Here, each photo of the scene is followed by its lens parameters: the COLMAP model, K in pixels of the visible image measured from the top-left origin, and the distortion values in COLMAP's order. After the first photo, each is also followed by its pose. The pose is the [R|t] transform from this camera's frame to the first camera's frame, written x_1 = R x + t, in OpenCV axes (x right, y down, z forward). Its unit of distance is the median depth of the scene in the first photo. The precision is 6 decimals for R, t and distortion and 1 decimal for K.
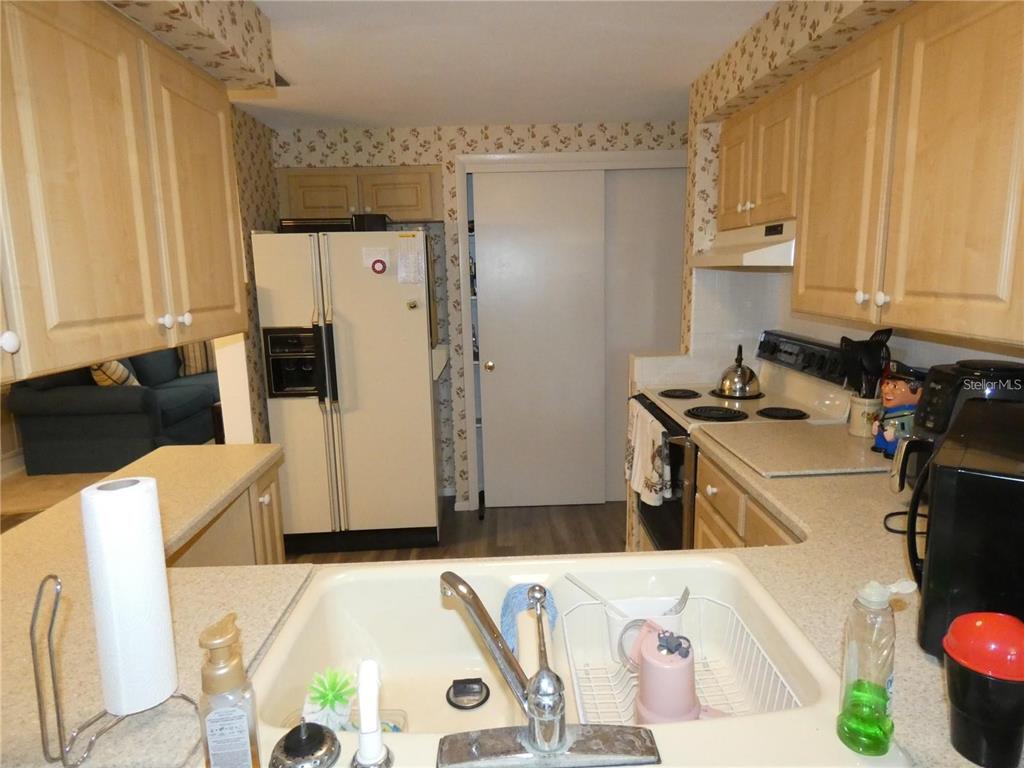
lens RADIAL K [[612.9, 0, 514.6], [0, 612.9, 381.2], [0, 0, 1]] dist [-0.004064, -0.003640]
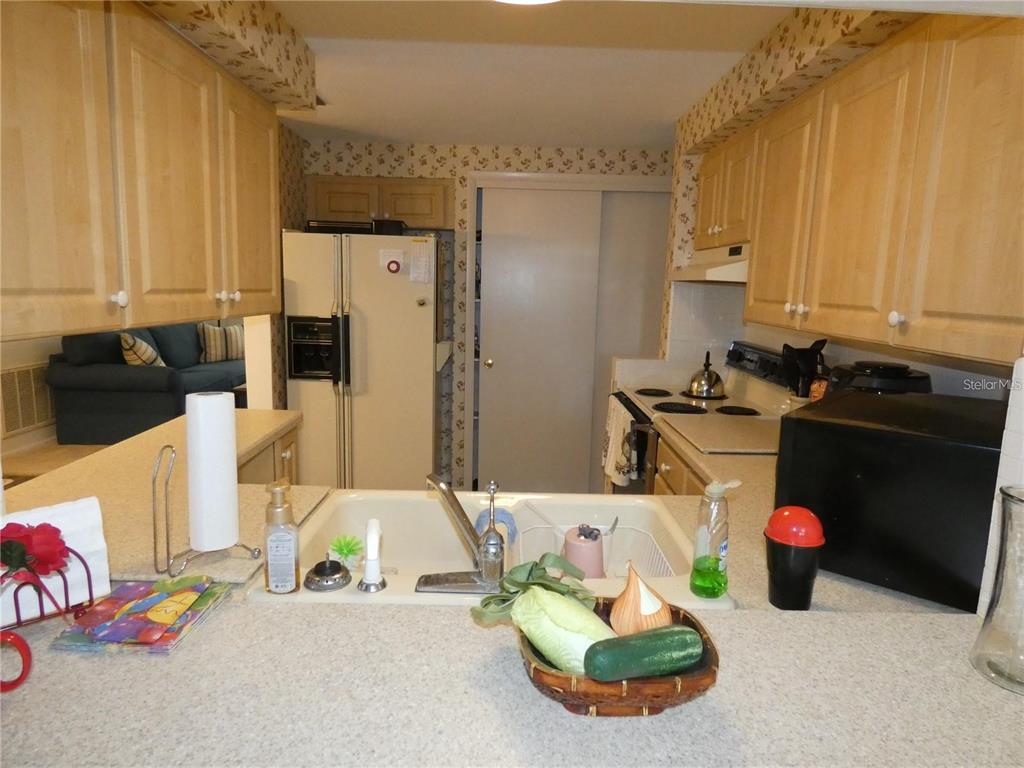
lens RADIAL K [[612.9, 0, 514.3], [0, 612.9, 382.5], [0, 0, 1]] dist [-0.004064, -0.003640]
pose [[0.998488, 0.053765, -0.011435, 0.027844], [-0.053966, 0.998379, -0.018062, 0.038702], [0.010445, 0.018652, 0.999771, -0.135952]]
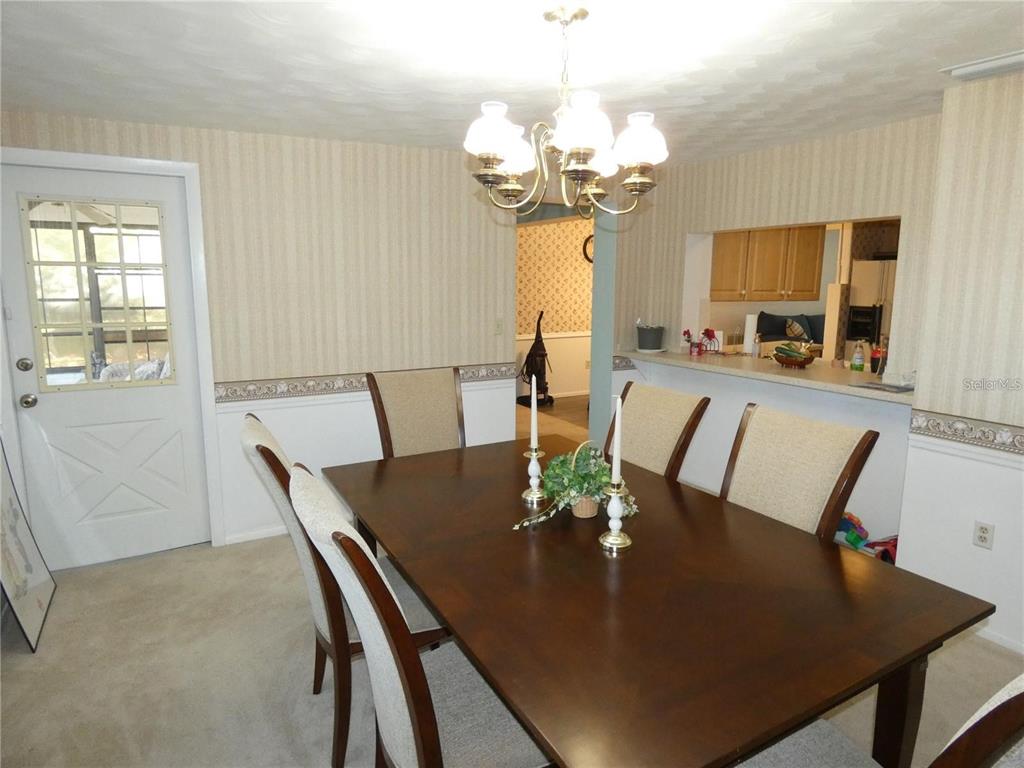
lens RADIAL K [[612.9, 0, 514.1], [0, 612.9, 383.9], [0, 0, 1]] dist [-0.004064, -0.003640]
pose [[0.466540, 0.171923, -0.867631, 1.071261], [-0.169917, 0.980078, 0.102838, 0.182392], [0.868026, 0.099447, 0.486458, -1.158344]]
